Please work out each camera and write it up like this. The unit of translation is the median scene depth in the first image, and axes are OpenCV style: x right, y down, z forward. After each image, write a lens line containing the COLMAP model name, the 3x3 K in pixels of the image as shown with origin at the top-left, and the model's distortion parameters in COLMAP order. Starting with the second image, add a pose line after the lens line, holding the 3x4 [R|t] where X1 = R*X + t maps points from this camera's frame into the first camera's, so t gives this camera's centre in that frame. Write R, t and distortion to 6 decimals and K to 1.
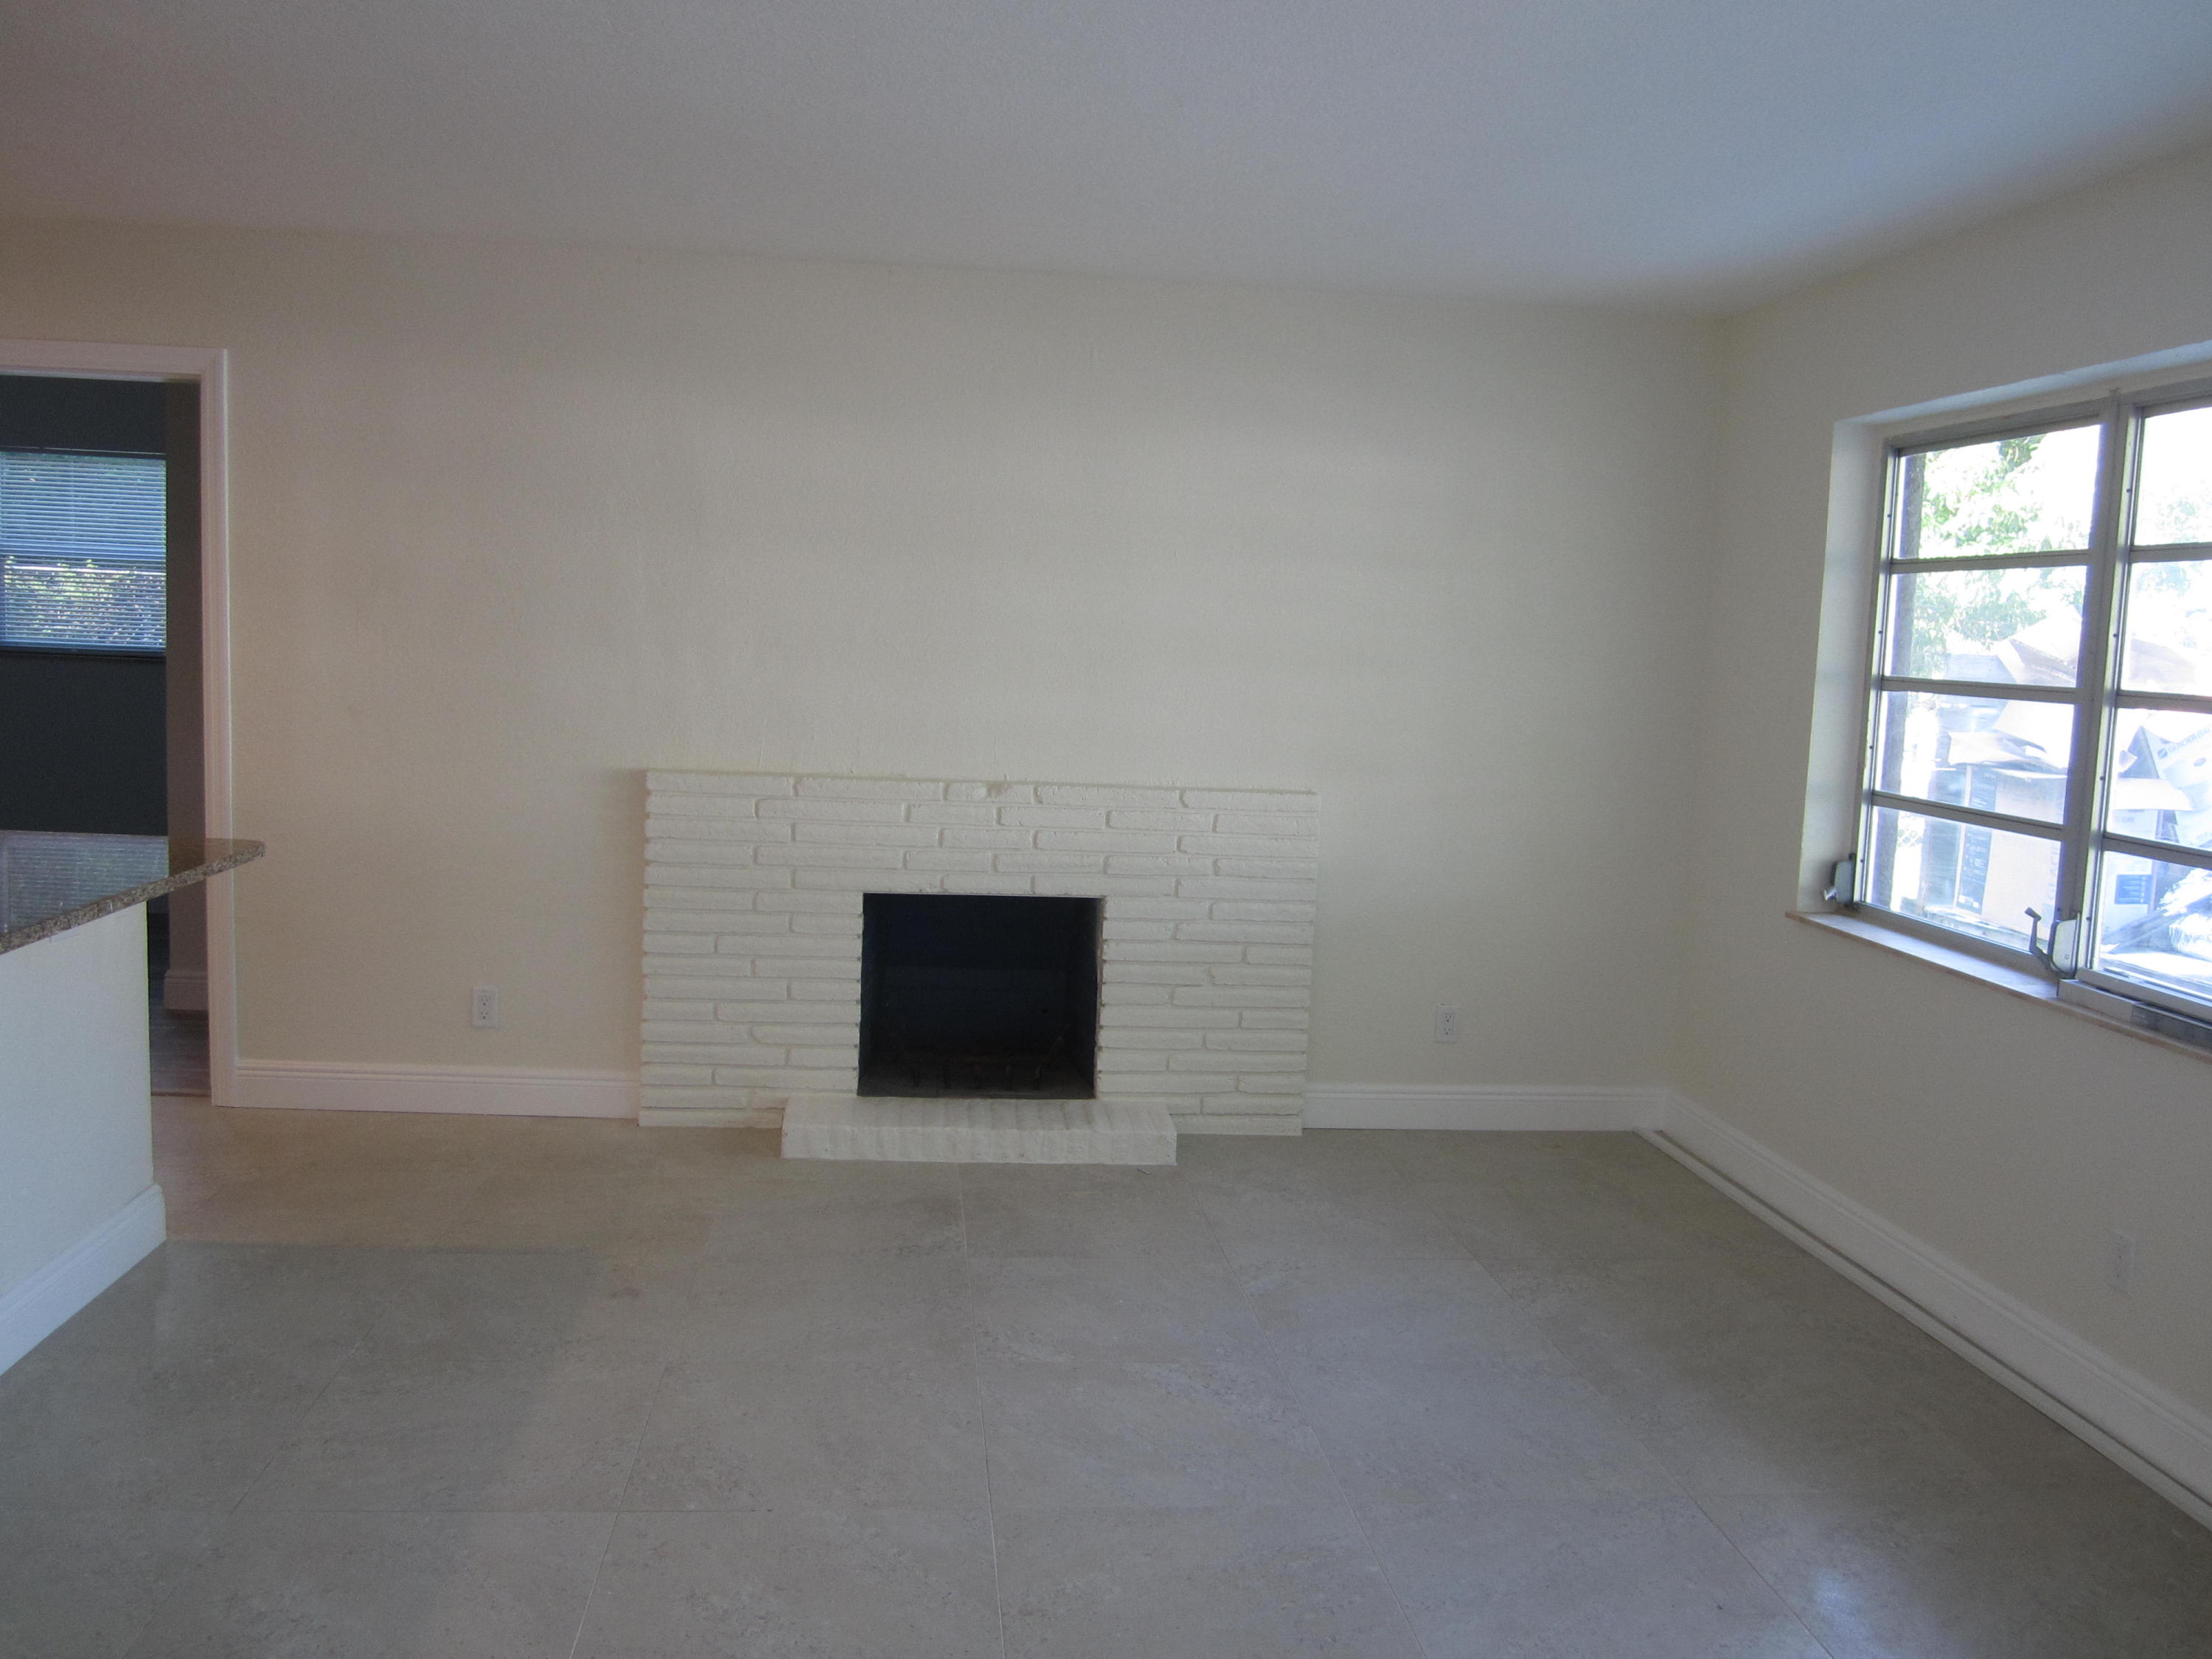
lens RADIAL K [[1755.8, 0, 1106.0], [0, 1755.8, 829.5], [0, 0, 1]] dist [-0.060671, 0.015041]
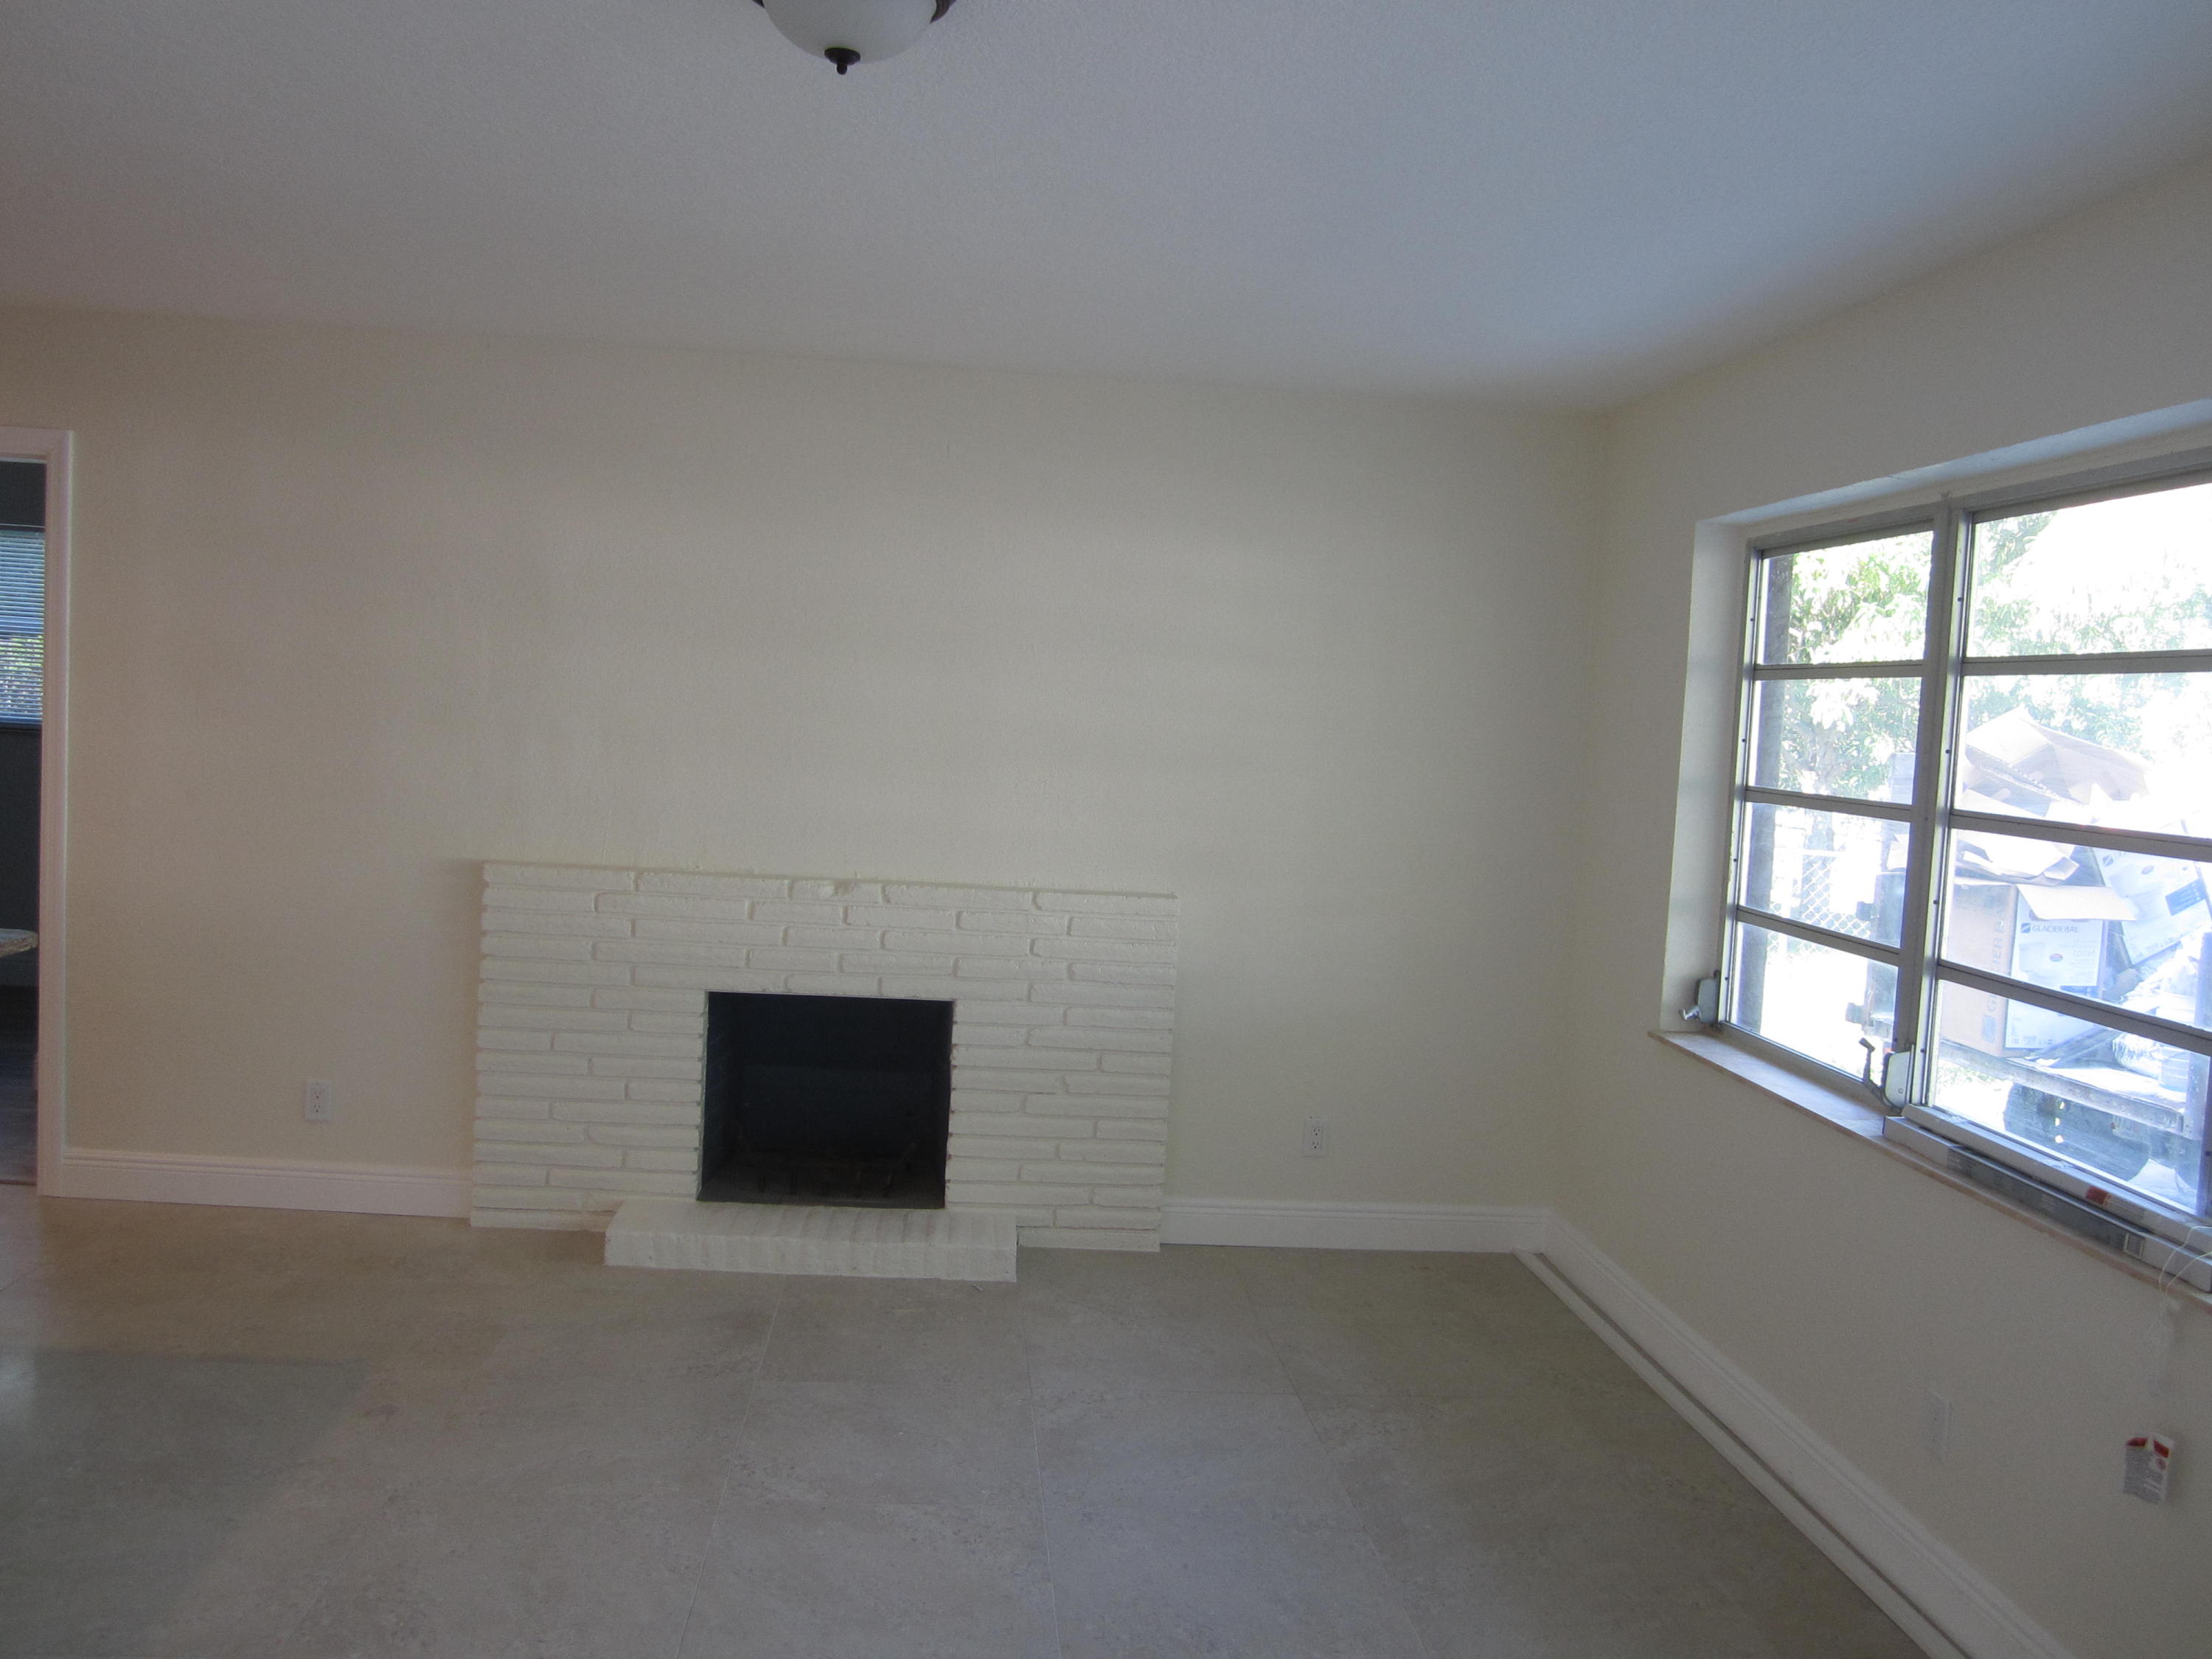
lens RADIAL K [[1755.8, 0, 1106.0], [0, 1755.8, 829.5], [0, 0, 1]] dist [-0.060671, 0.015041]
pose [[0.999672, 0.015932, -0.020053, 0.104607], [-0.016819, 0.998851, -0.044869, -0.014129], [0.019316, 0.045191, 0.998792, 0.030706]]
